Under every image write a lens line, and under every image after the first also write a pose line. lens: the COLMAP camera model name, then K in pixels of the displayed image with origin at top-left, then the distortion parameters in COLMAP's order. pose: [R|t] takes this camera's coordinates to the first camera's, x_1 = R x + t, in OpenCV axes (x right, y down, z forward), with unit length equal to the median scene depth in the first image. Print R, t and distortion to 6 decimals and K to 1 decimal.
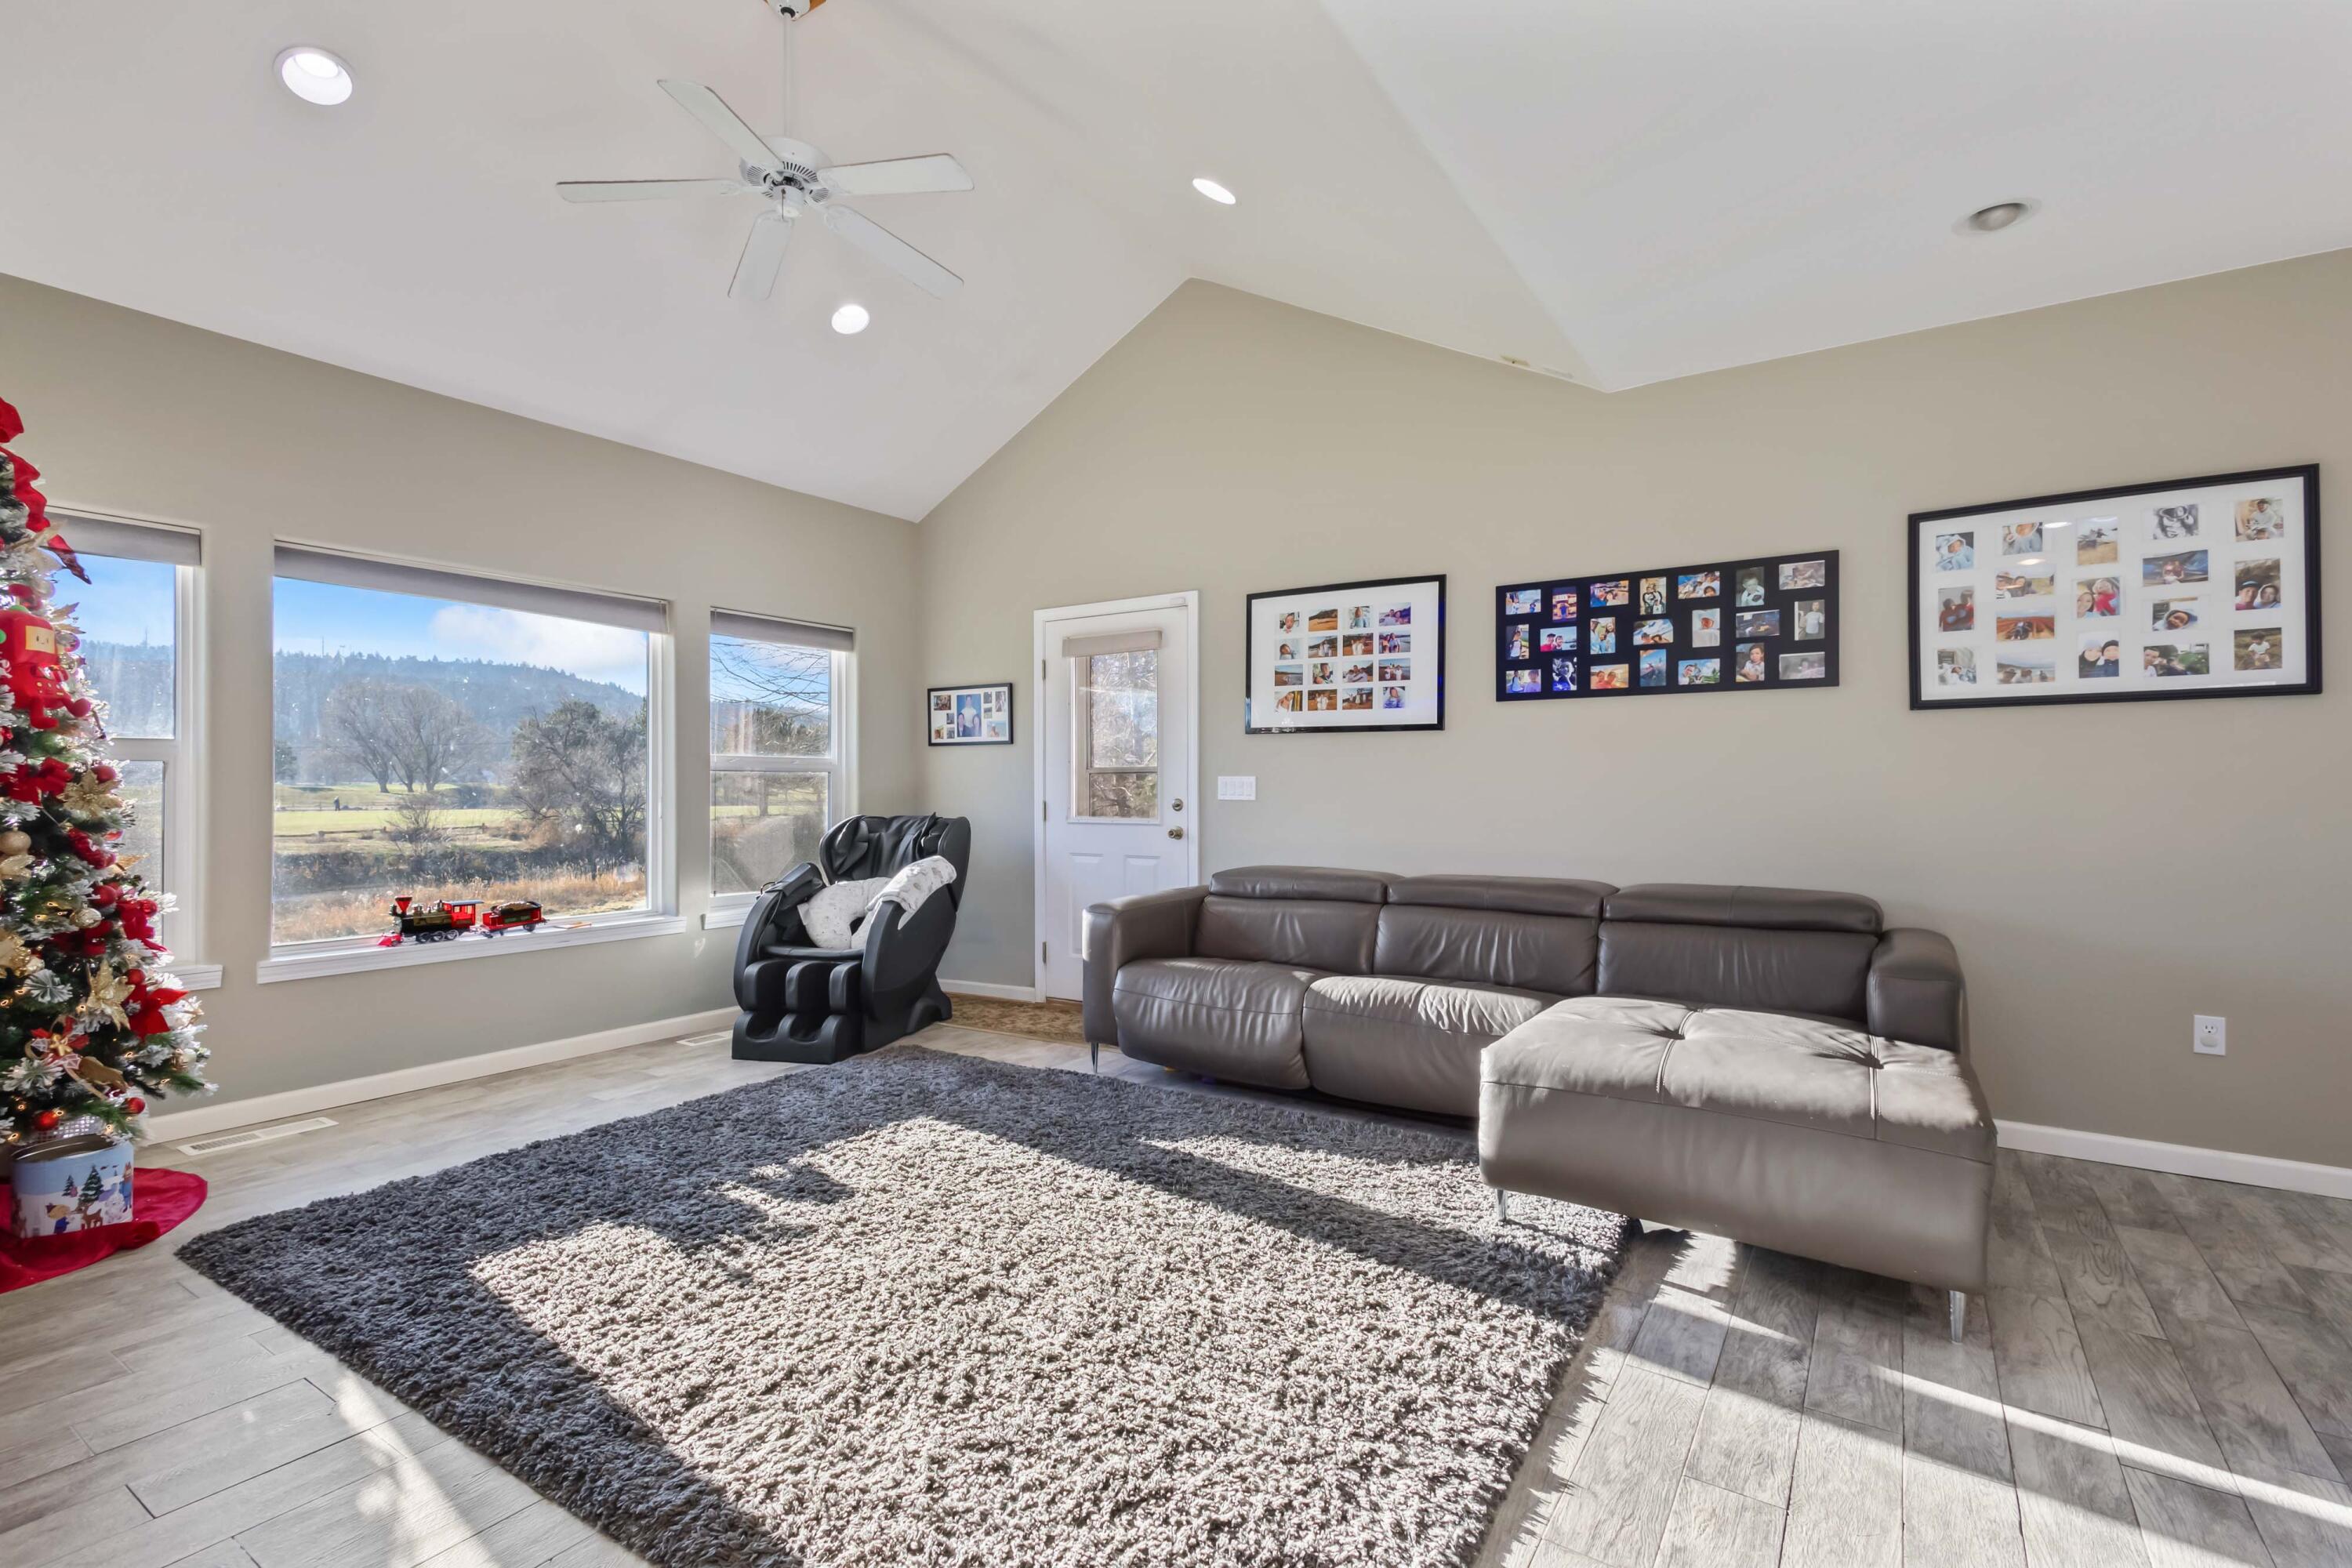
lens RADIAL K [[1074.6, 0, 1185.9], [0, 1074.6, 782.2], [0, 0, 1]] dist [0.012797, -0.003096]
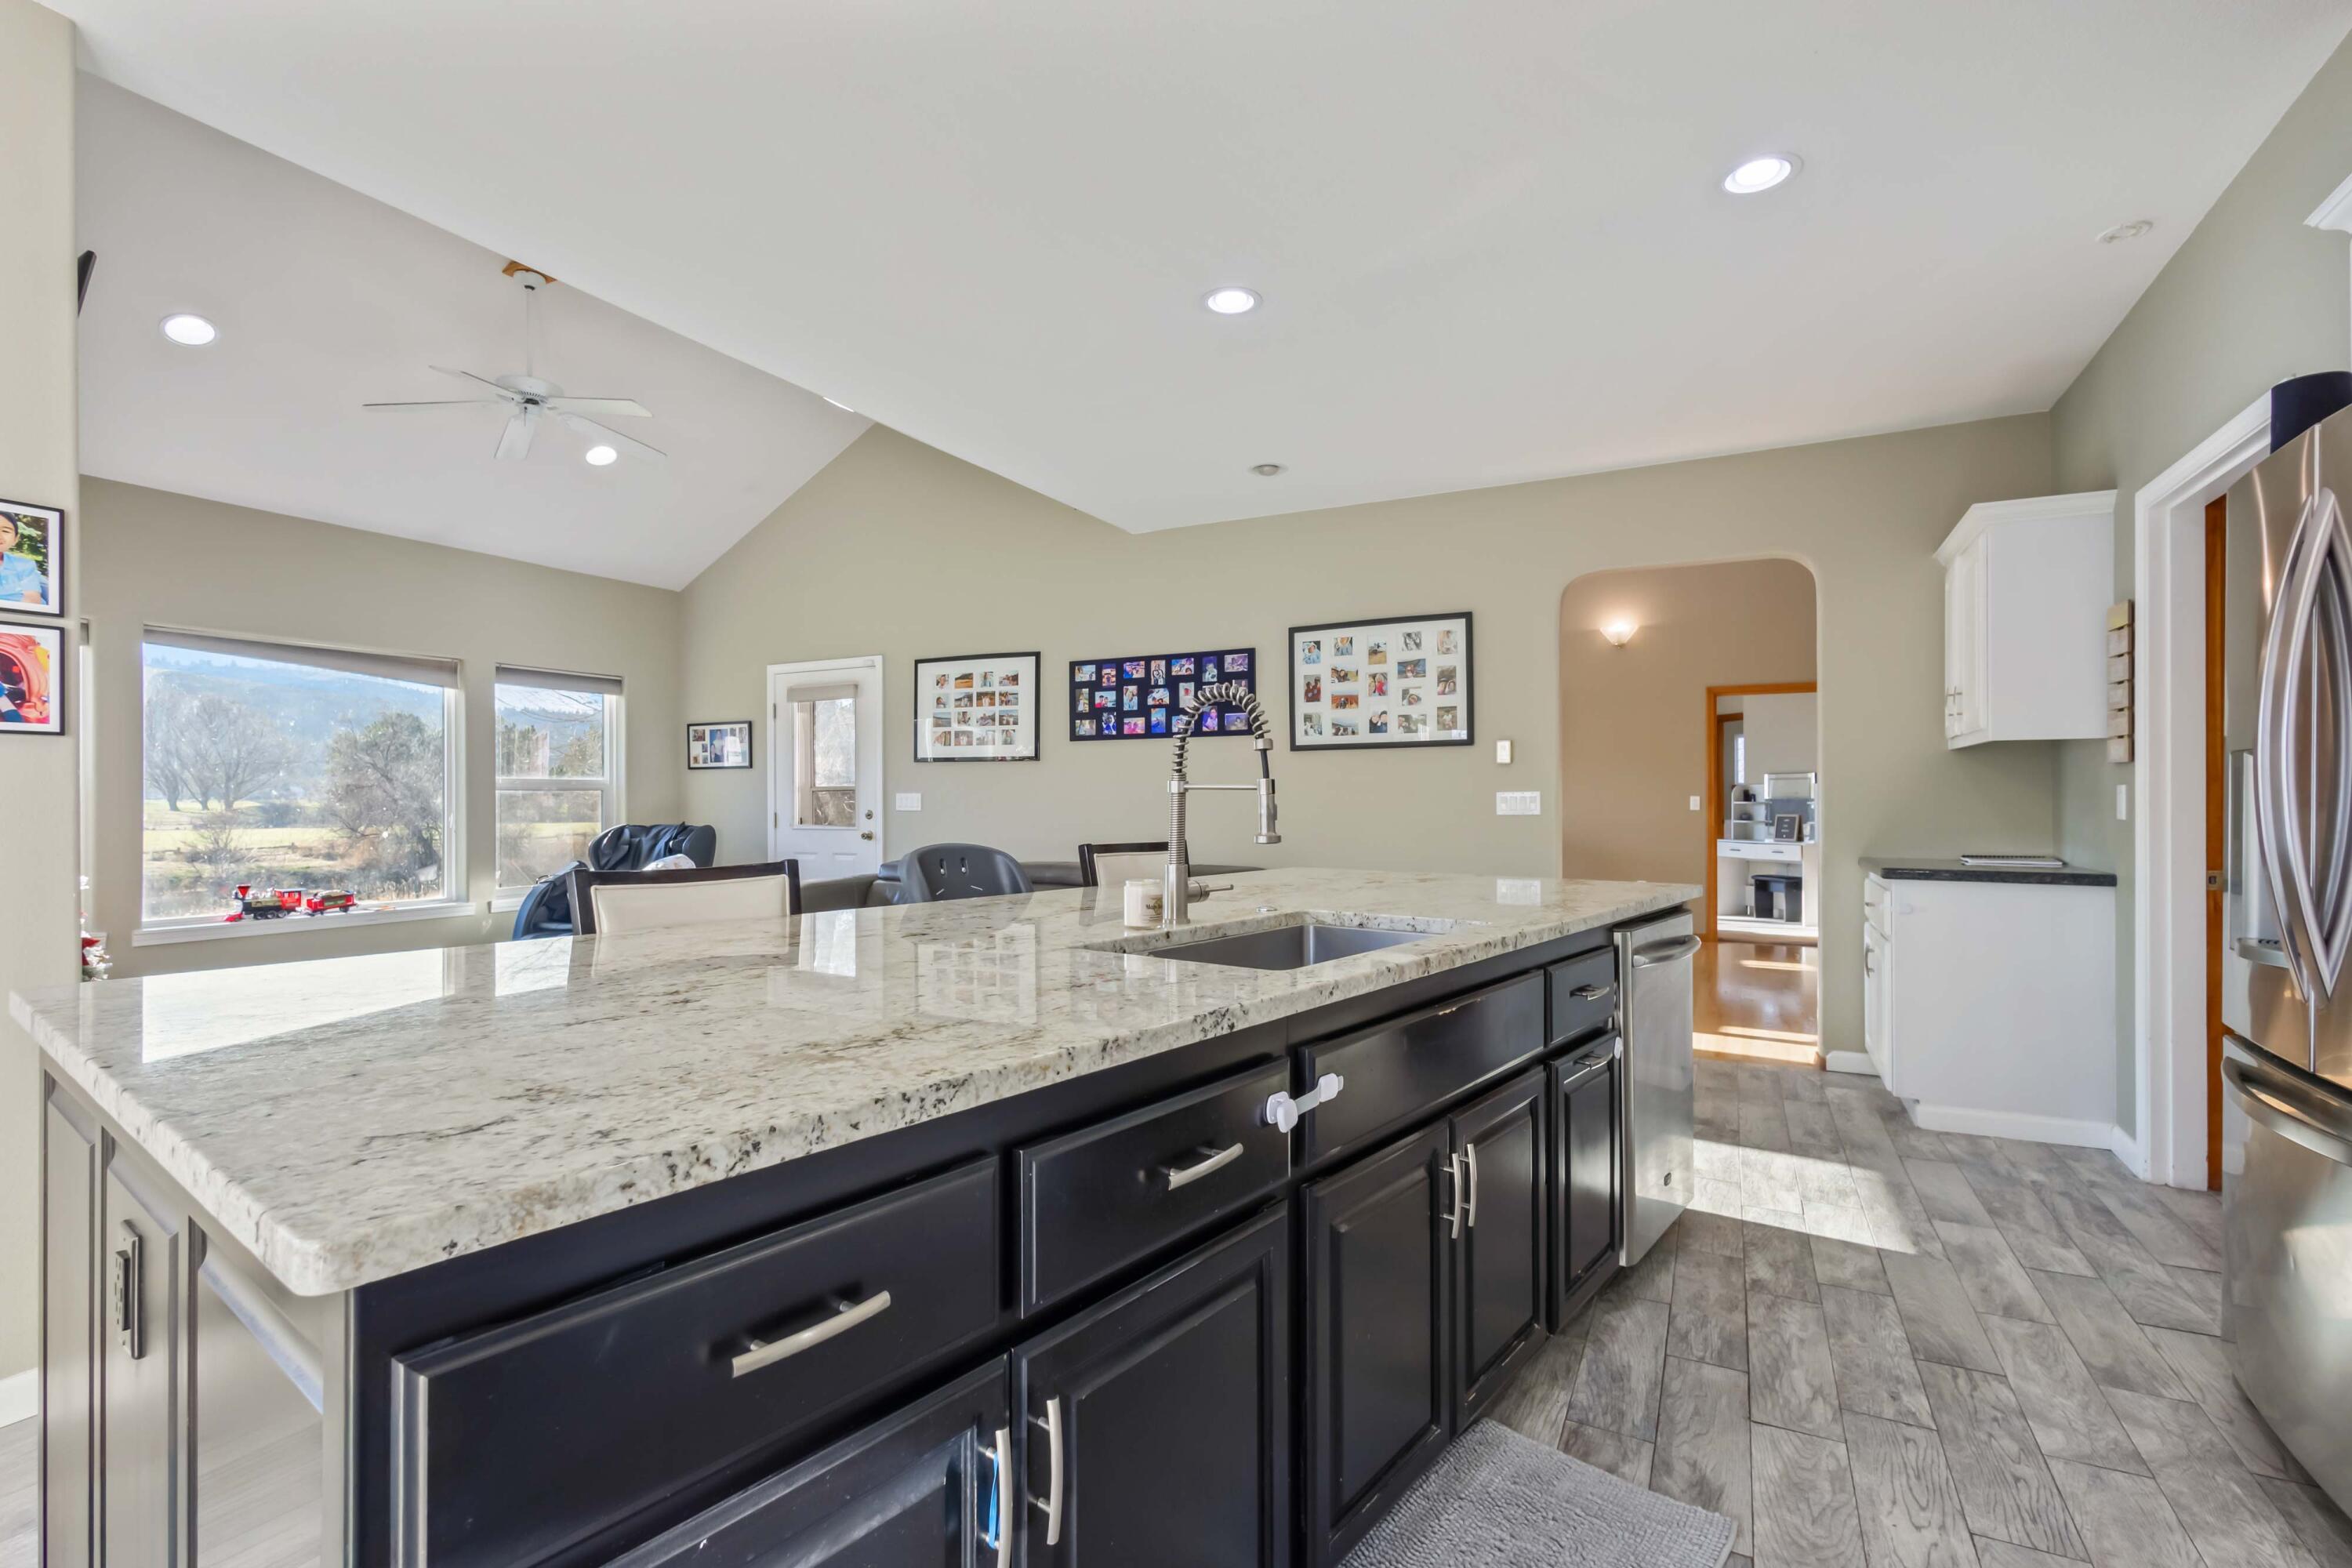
lens RADIAL K [[1074.6, 0, 1178.5], [0, 1074.6, 793.7], [0, 0, 1]] dist [0.012797, -0.003096]
pose [[0.994014, -0.003069, 0.109211, 0.261370], [0.003321, 0.999992, -0.002126, -0.001254], [-0.109204, 0.002476, 0.994016, -0.426917]]
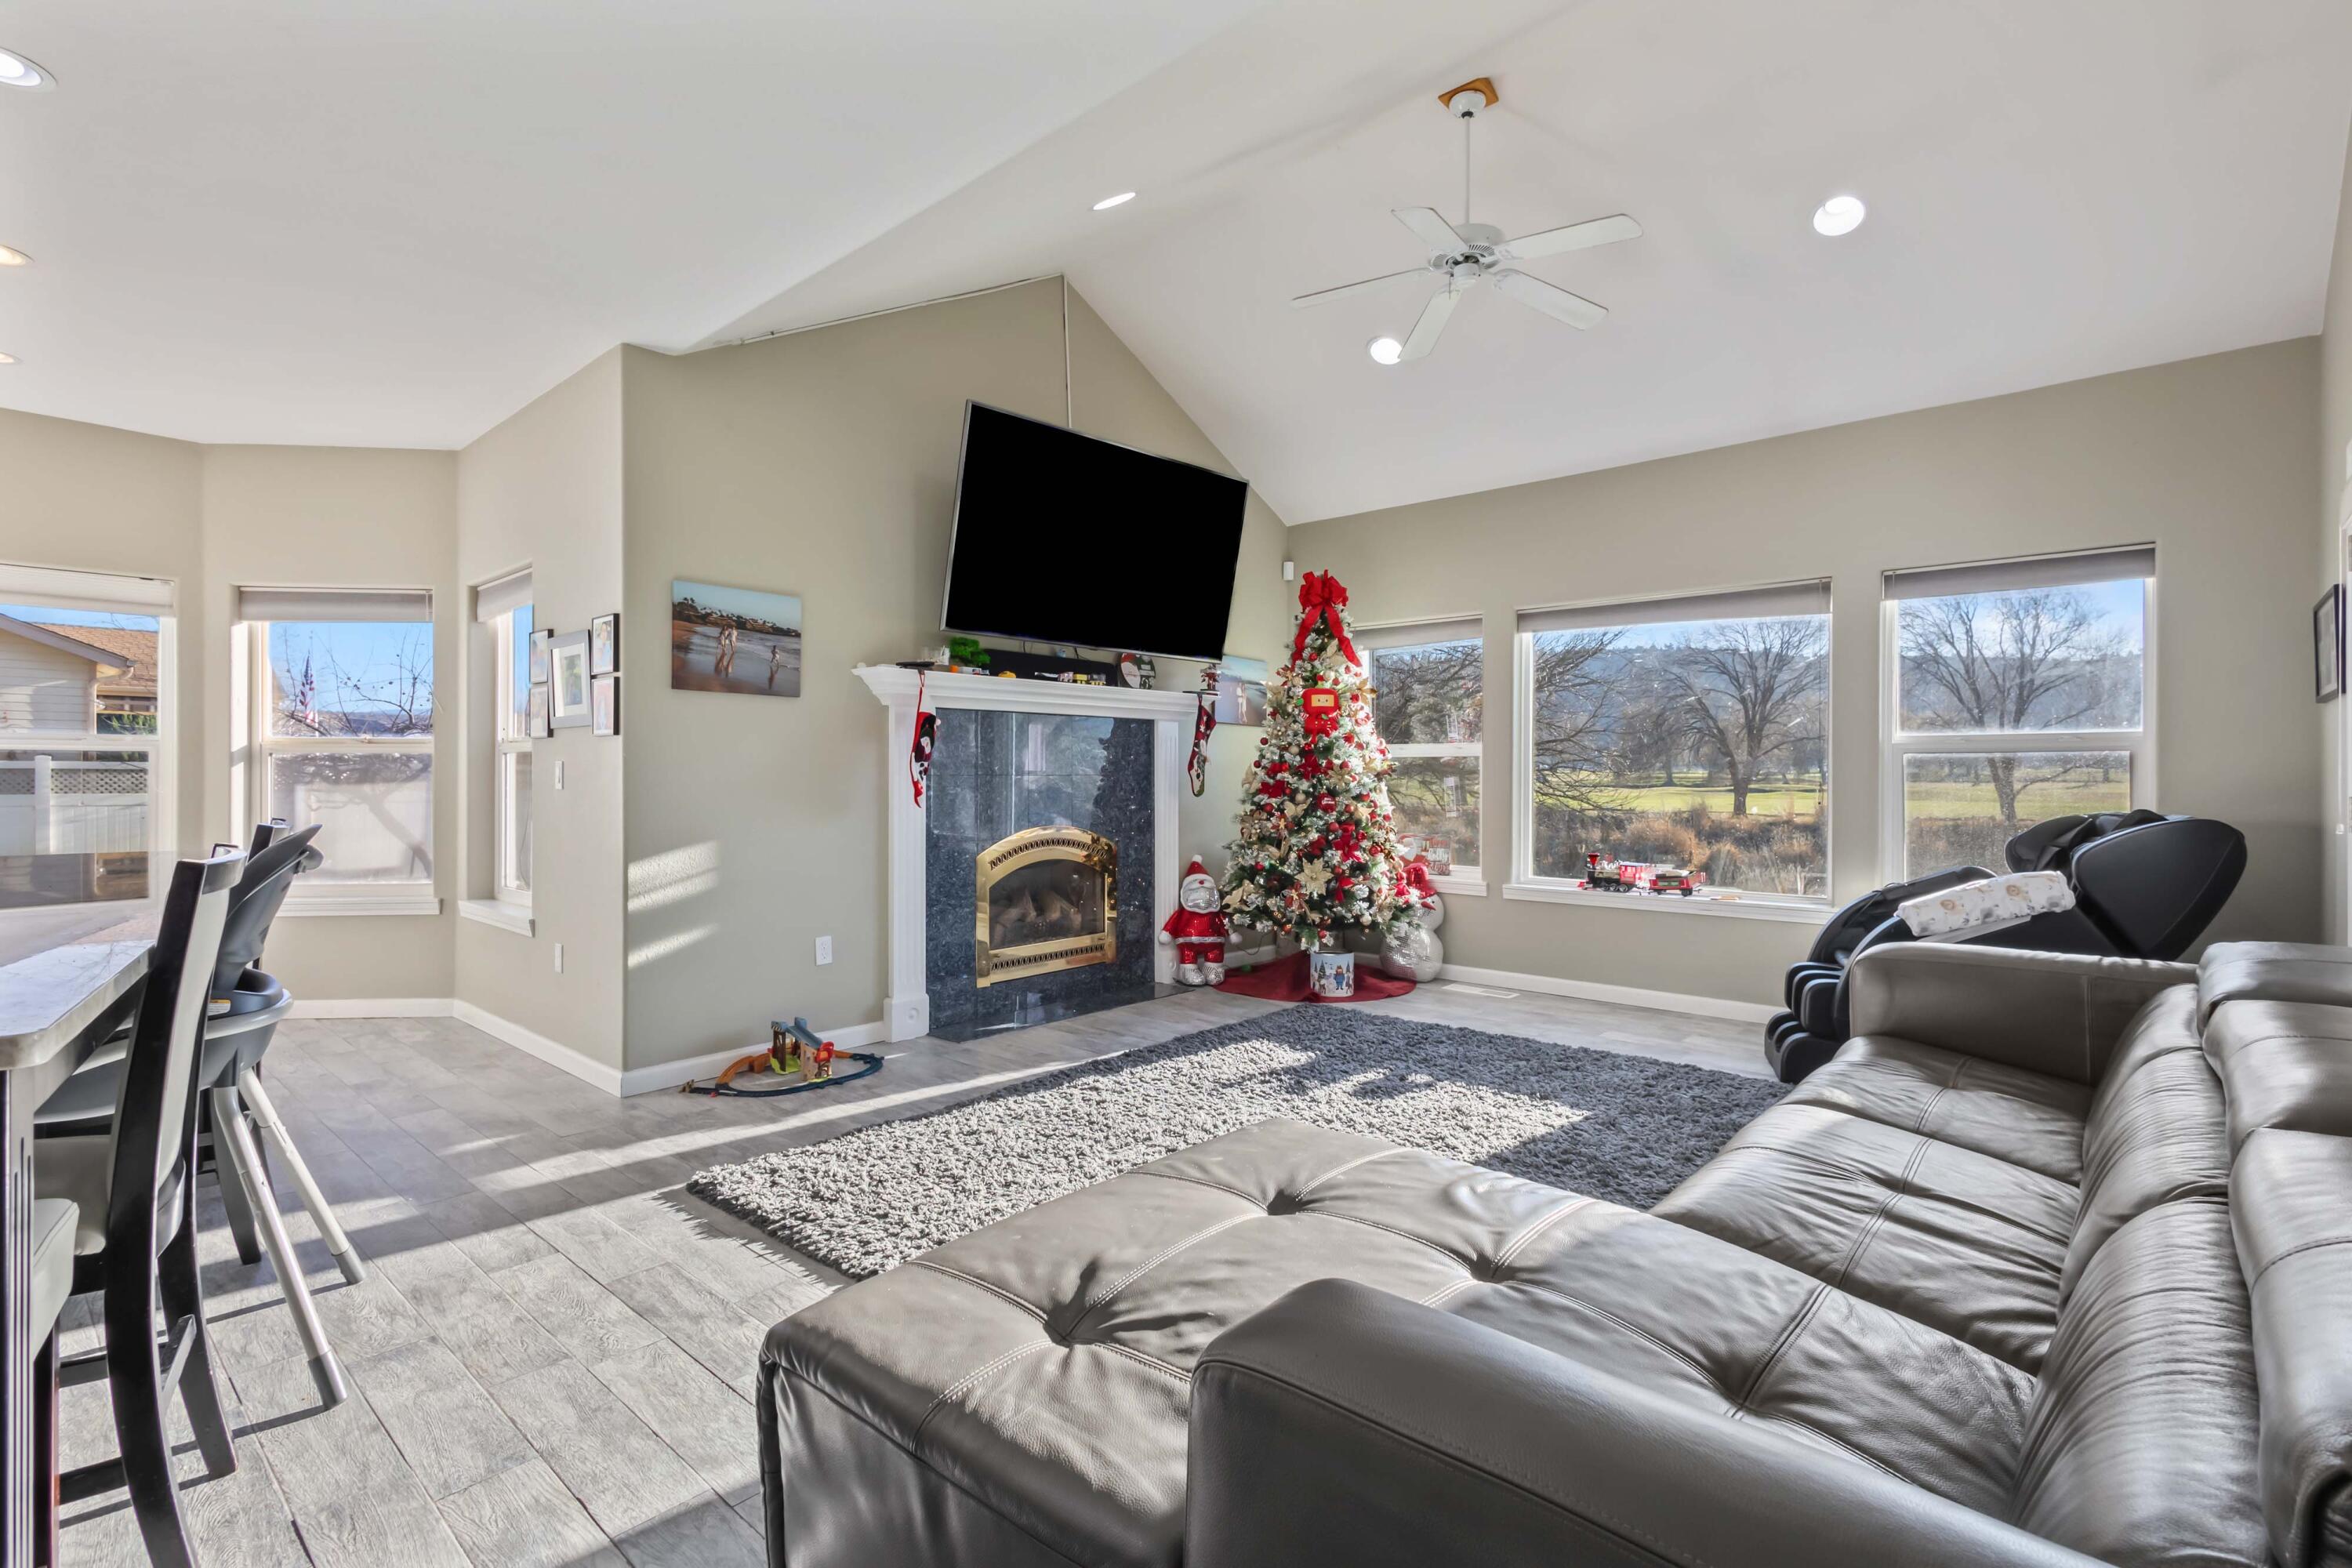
lens RADIAL K [[1074.6, 0, 1168.9], [0, 1074.6, 781.3], [0, 0, 1]] dist [0.012797, -0.003096]
pose [[-0.147636, 0.006974, -0.989017, 0.608349], [0.005268, 0.999967, 0.006264, 0.003954], [0.989028, -0.004285, -0.147668, 0.612303]]
